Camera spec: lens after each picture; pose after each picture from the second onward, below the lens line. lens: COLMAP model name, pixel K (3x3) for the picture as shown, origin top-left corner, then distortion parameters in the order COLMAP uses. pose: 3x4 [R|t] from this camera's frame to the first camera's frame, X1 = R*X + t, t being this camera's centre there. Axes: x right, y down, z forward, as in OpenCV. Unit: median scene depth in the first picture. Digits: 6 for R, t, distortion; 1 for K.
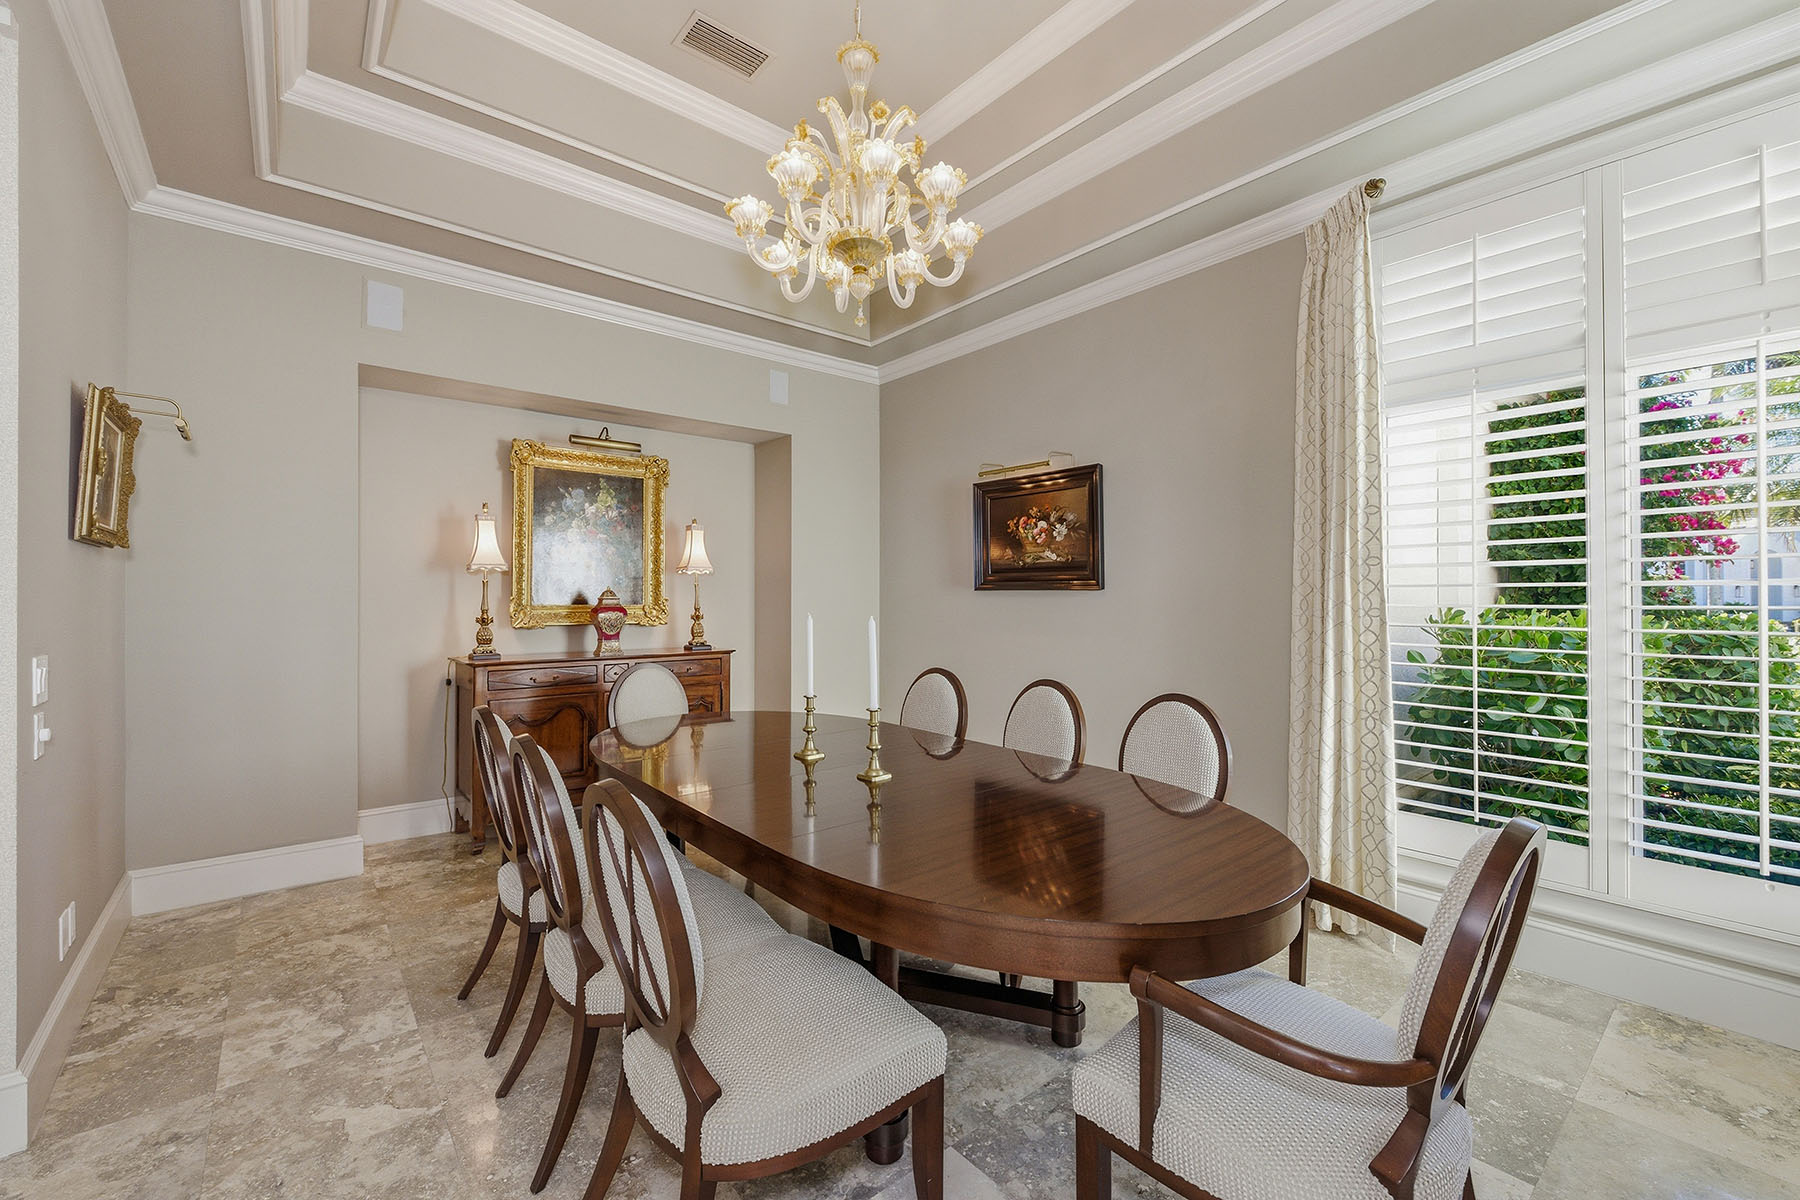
lens RADIAL K [[744.2, 0, 900.0], [0, 744.2, 600.0], [0, 0, 1]] dist [-0.007819, -0.000033]
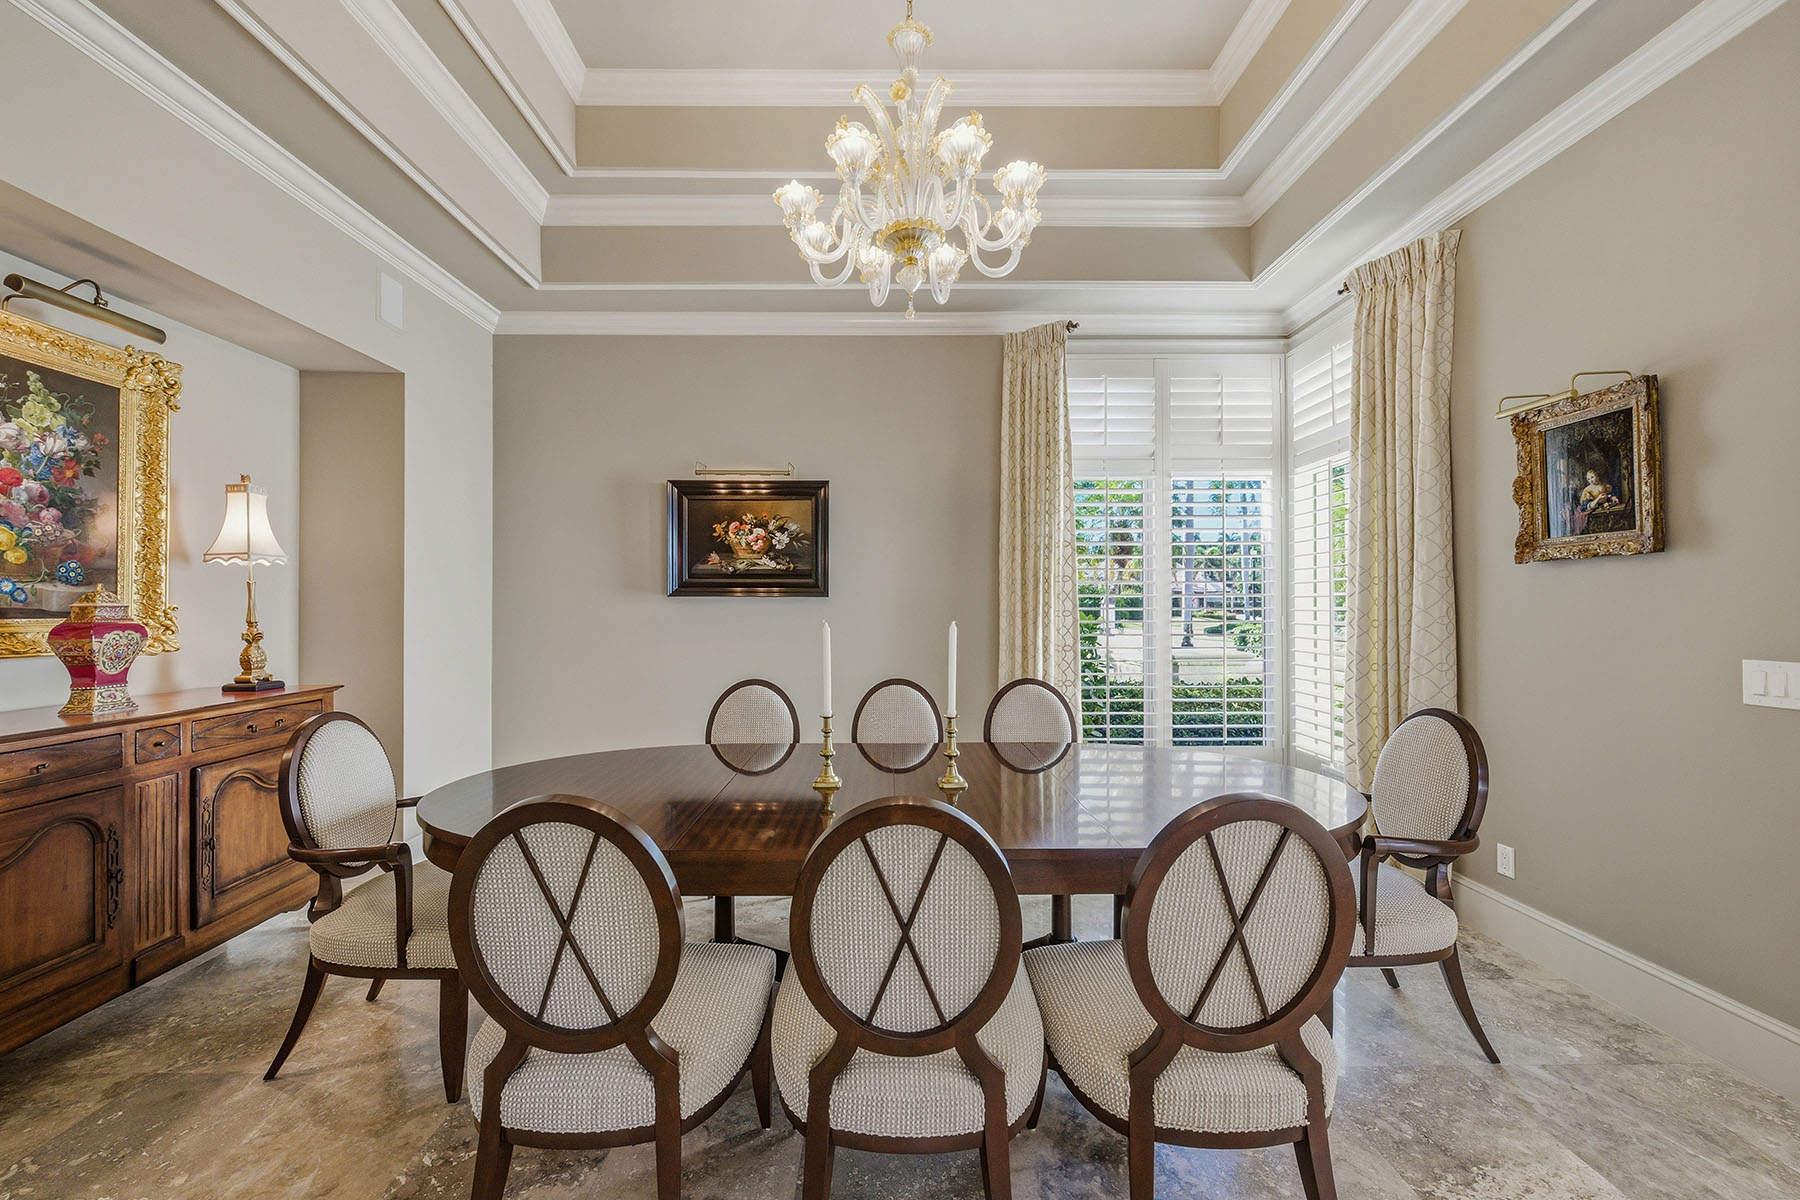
lens RADIAL K [[711.6, 0, 900.0], [0, 711.6, 600.0], [0, 0, 1]] dist [0.001980, -0.000073]
pose [[0.623570, 0.002875, 0.781762, -0.446036], [0.004377, 0.999965, -0.007168, -0.000914], [-0.781755, 0.007892, 0.623536, 0.248576]]
